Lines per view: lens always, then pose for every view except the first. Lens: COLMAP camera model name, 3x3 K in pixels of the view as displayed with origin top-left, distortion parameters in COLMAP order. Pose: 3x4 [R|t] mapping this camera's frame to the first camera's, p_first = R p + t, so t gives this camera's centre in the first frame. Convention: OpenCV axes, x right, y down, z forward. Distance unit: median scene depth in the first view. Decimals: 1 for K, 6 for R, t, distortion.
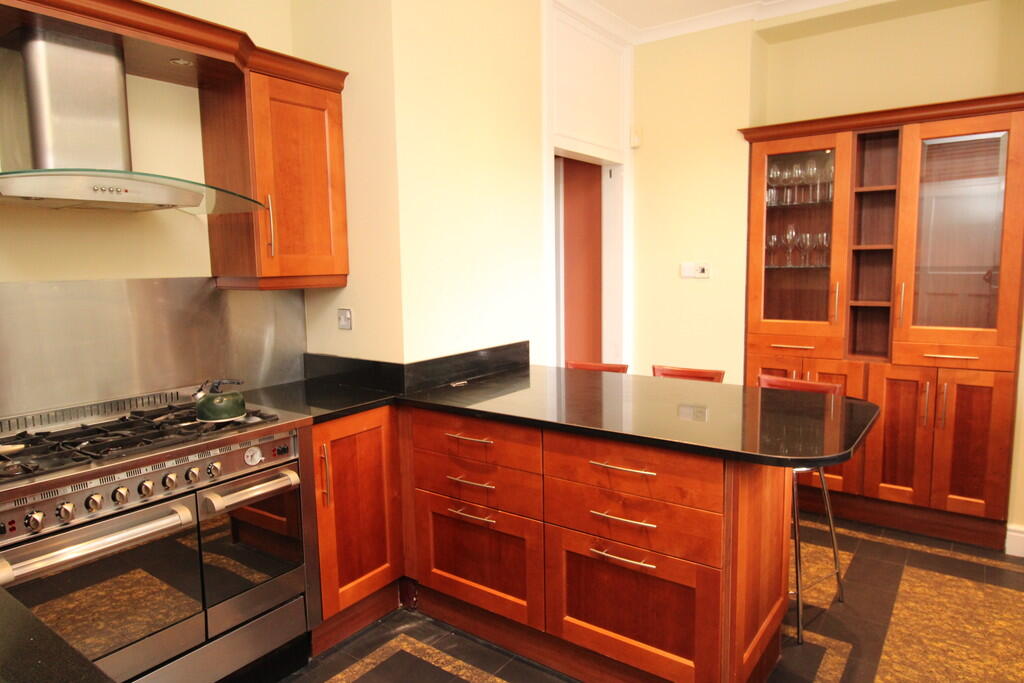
lens RADIAL K [[652.4, 0, 512.0], [0, 652.4, 341.5], [0, 0, 1]] dist [0.014617, -0.013957]
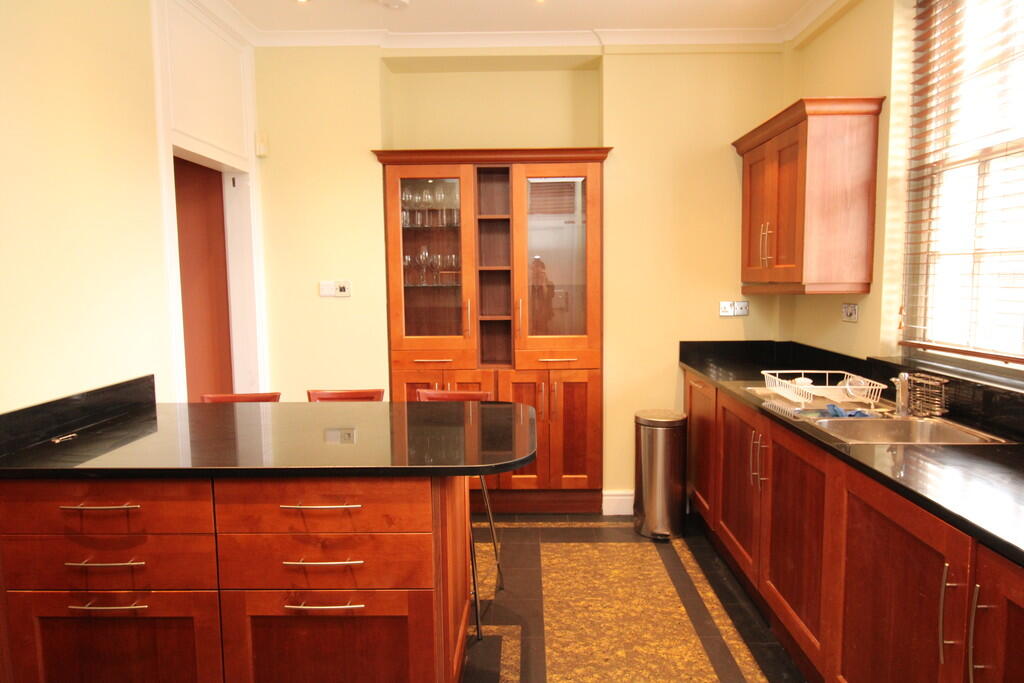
lens RADIAL K [[652.4, 0, 512.0], [0, 652.4, 341.5], [0, 0, 1]] dist [0.014617, -0.013957]
pose [[0.814828, -0.049304, 0.577602, -0.087900], [0.067189, 0.997694, -0.009620, -0.004805], [-0.575796, 0.046647, 0.816262, 0.069934]]
